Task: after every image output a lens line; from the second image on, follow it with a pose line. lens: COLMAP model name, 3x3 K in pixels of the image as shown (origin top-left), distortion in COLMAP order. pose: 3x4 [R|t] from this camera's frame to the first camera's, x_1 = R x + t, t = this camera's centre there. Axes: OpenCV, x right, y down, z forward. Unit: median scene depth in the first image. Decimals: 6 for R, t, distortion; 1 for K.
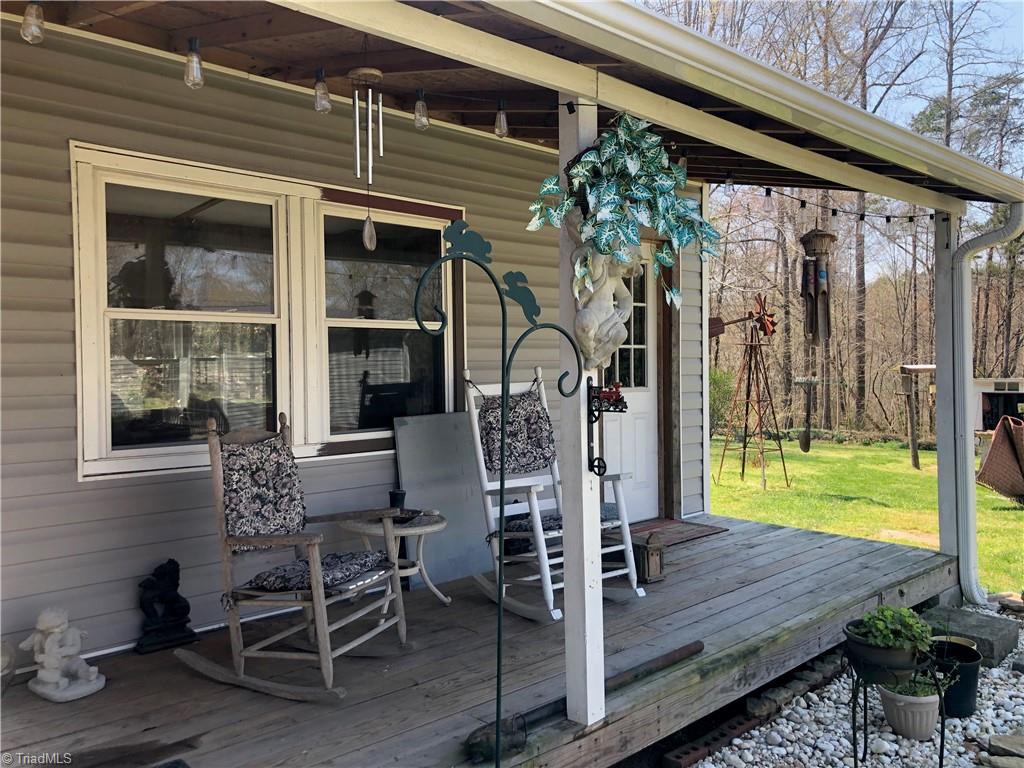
lens RADIAL K [[848.1, 0, 512.4], [0, 848.1, 386.5], [0, 0, 1]] dist [0.016621, -0.003089]
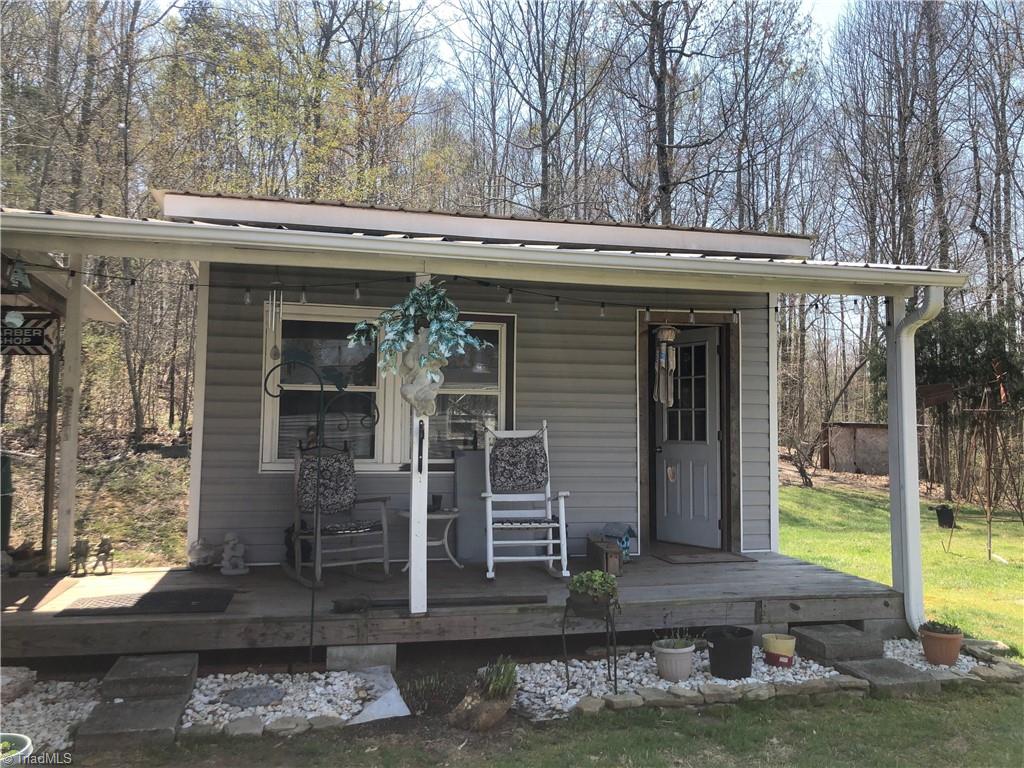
lens RADIAL K [[848.1, 0, 514.6], [0, 848.1, 379.9], [0, 0, 1]] dist [0.016621, -0.003089]
pose [[0.866642, -0.010297, -0.498824, 0.643783], [-0.032139, 0.996558, -0.076410, 0.019080], [0.497894, 0.082252, 0.863328, -0.270232]]
